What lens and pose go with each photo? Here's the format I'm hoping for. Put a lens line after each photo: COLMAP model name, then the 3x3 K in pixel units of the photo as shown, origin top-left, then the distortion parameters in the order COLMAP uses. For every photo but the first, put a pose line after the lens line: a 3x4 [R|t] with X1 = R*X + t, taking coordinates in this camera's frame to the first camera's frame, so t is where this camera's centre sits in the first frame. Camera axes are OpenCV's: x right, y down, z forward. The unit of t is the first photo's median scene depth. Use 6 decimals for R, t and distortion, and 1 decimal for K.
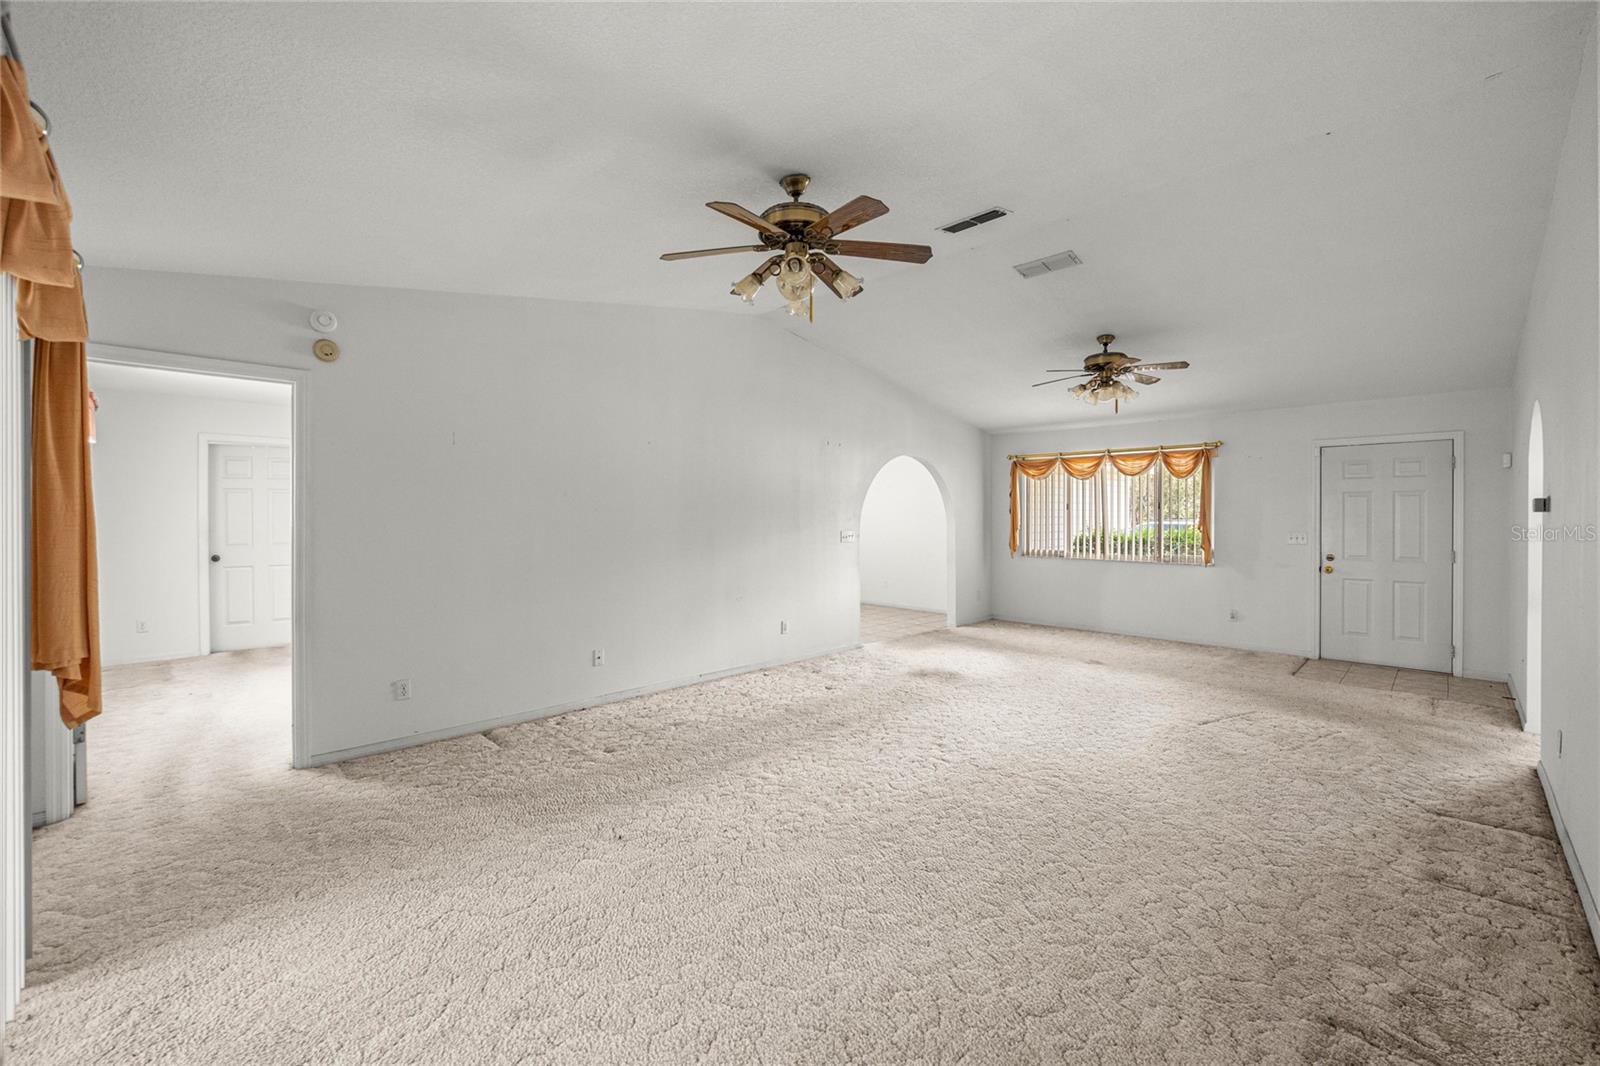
lens RADIAL K [[638.7, 0, 802.3], [0, 638.7, 525.8], [0, 0, 1]] dist [0.000699, -0.000032]
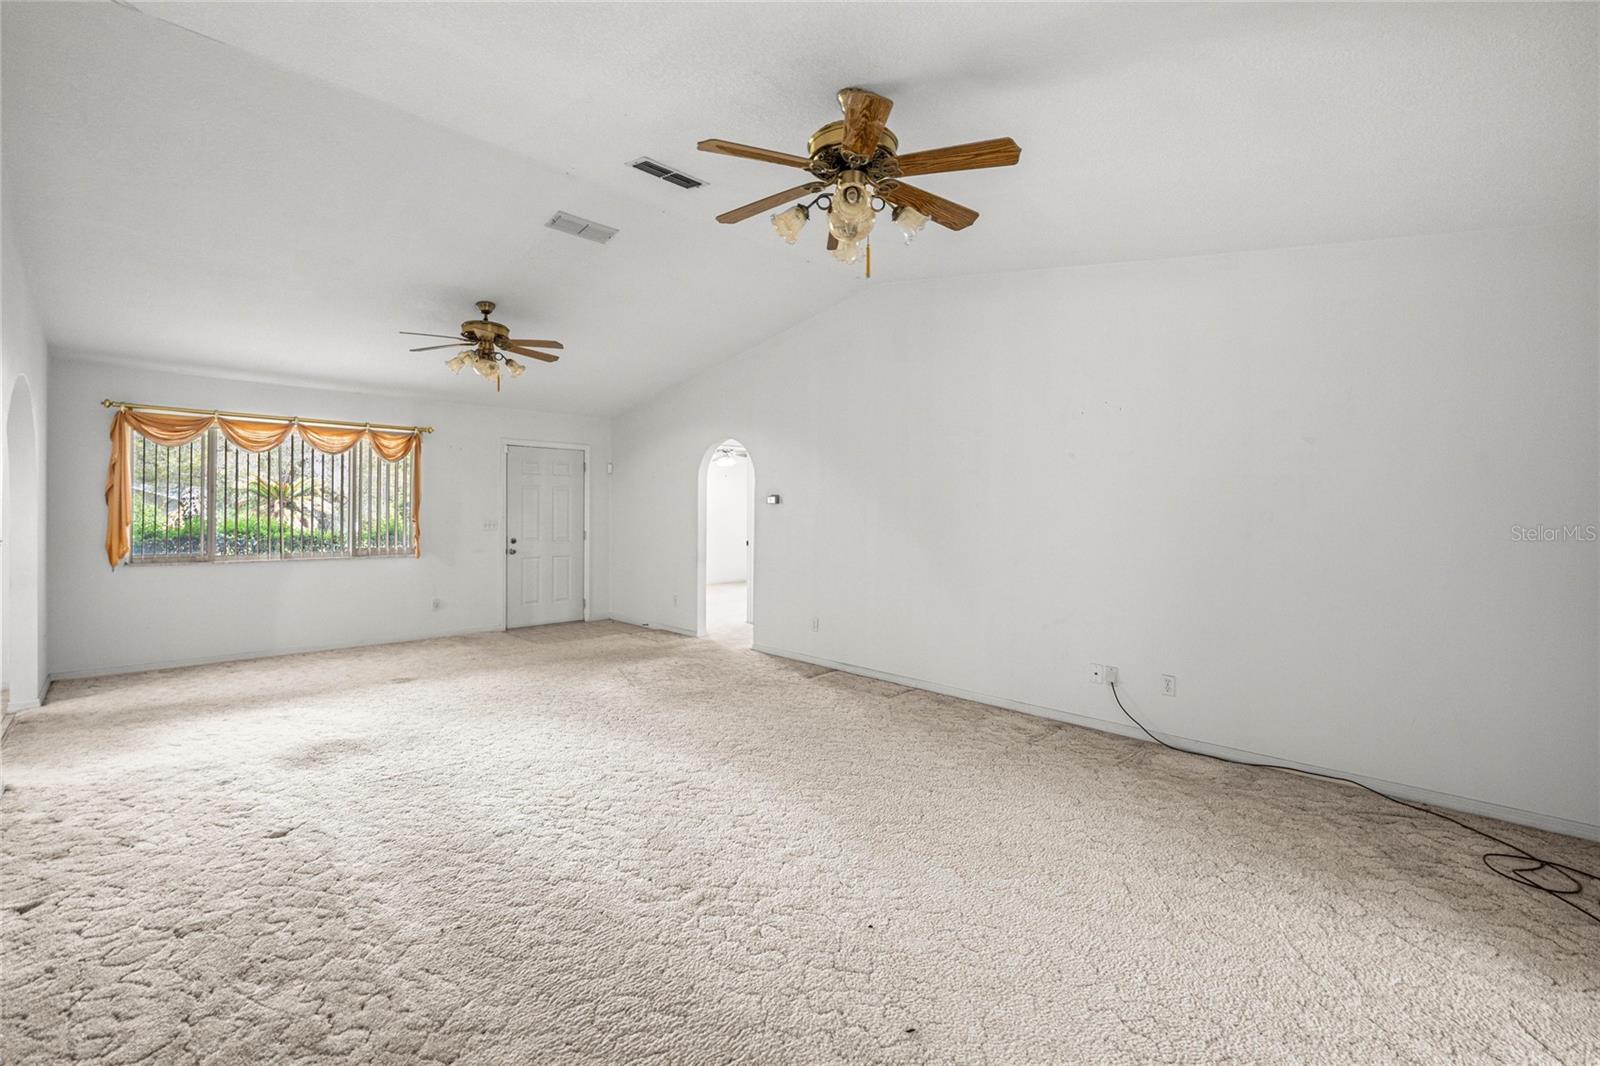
lens RADIAL K [[638.7, 0, 830.3], [0, 638.7, 507.1], [0, 0, 1]] dist [0.000699, -0.000032]
pose [[0.036523, 0.005928, 0.999315, -0.319322], [0.007644, 0.999951, -0.006212, -0.000191], [-0.999304, 0.007865, 0.036476, 0.378885]]
